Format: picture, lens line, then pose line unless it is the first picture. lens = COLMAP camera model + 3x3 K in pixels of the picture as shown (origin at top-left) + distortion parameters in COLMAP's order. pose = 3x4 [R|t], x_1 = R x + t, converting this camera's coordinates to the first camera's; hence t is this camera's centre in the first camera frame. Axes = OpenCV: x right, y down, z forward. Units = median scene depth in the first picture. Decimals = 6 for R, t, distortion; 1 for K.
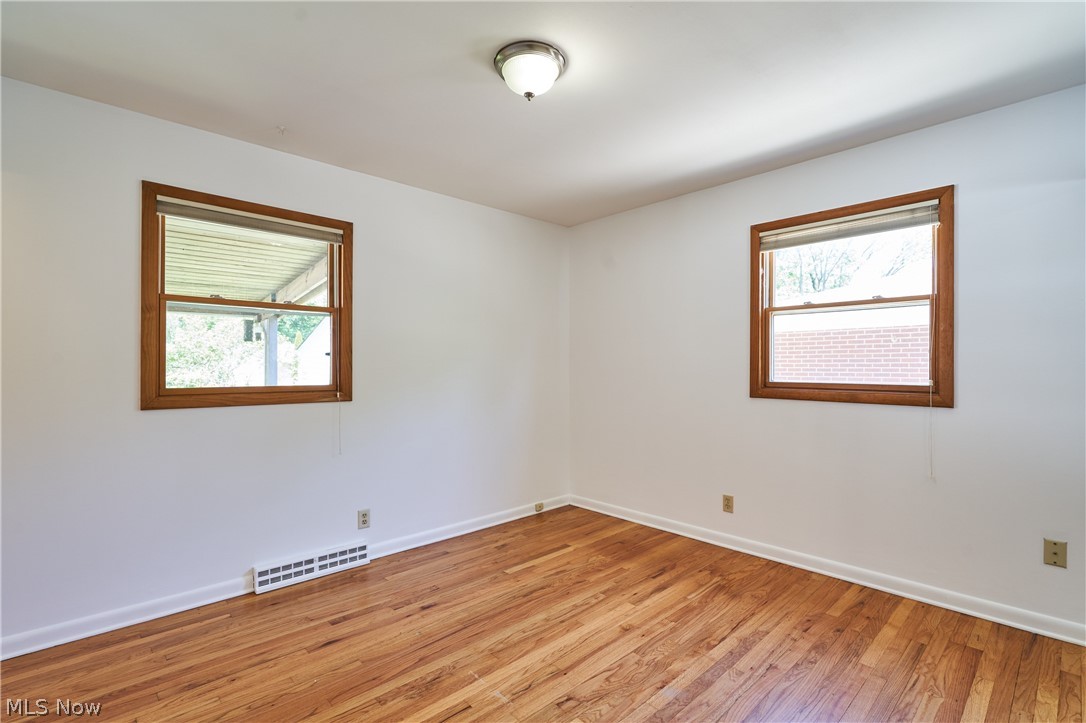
lens RADIAL K [[510.1, 0, 566.3], [0, 510.1, 354.7], [0, 0, 1]] dist [0.008204, -0.001251]
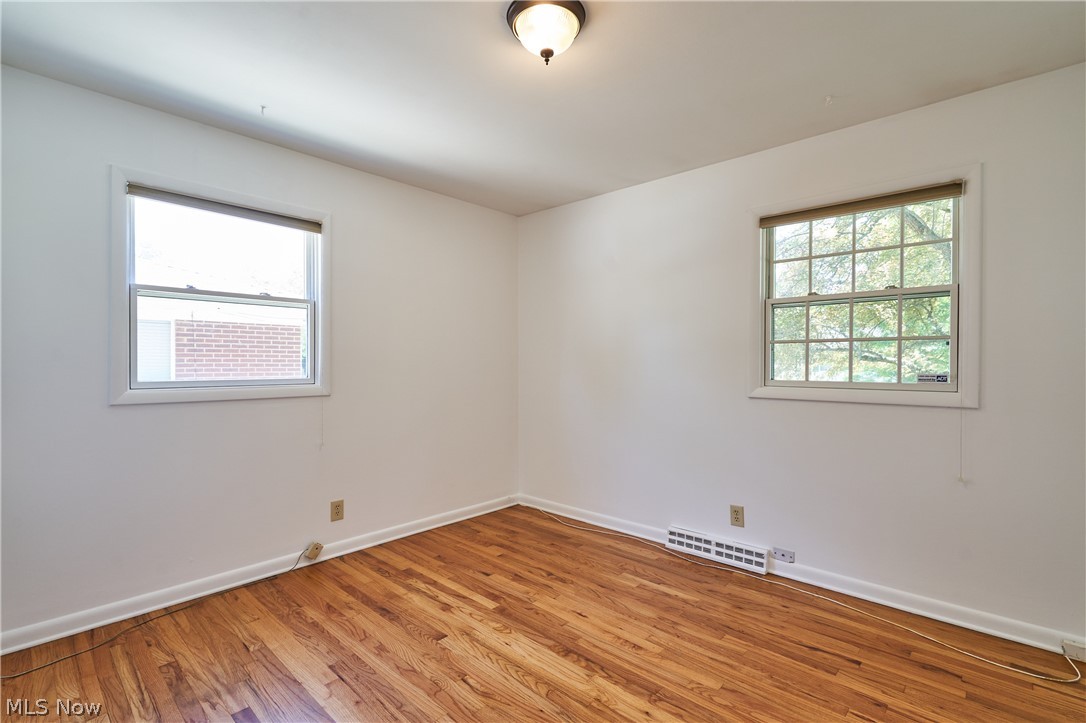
lens RADIAL K [[510.1, 0, 545.4], [0, 510.1, 364.3], [0, 0, 1]] dist [0.008204, -0.001251]
pose [[-0.021753, -0.003986, 0.999755, -0.605081], [-0.024792, 0.999687, 0.003446, 0.015251], [-0.999456, -0.024711, -0.021845, 0.633627]]
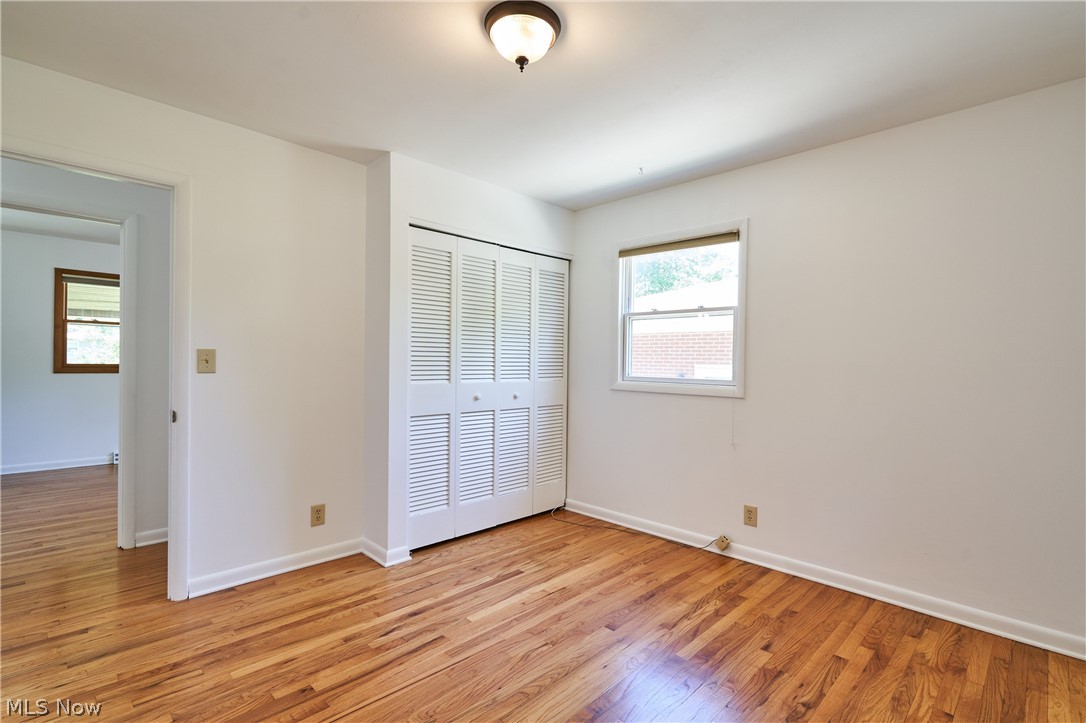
lens RADIAL K [[510.1, 0, 540.3], [0, 510.1, 359.0], [0, 0, 1]] dist [0.008204, -0.001251]
pose [[0.999595, 0.017836, -0.022186, 0.349359], [-0.017385, 0.999641, 0.020369, -0.009069], [0.022541, -0.019975, 0.999546, -0.309118]]
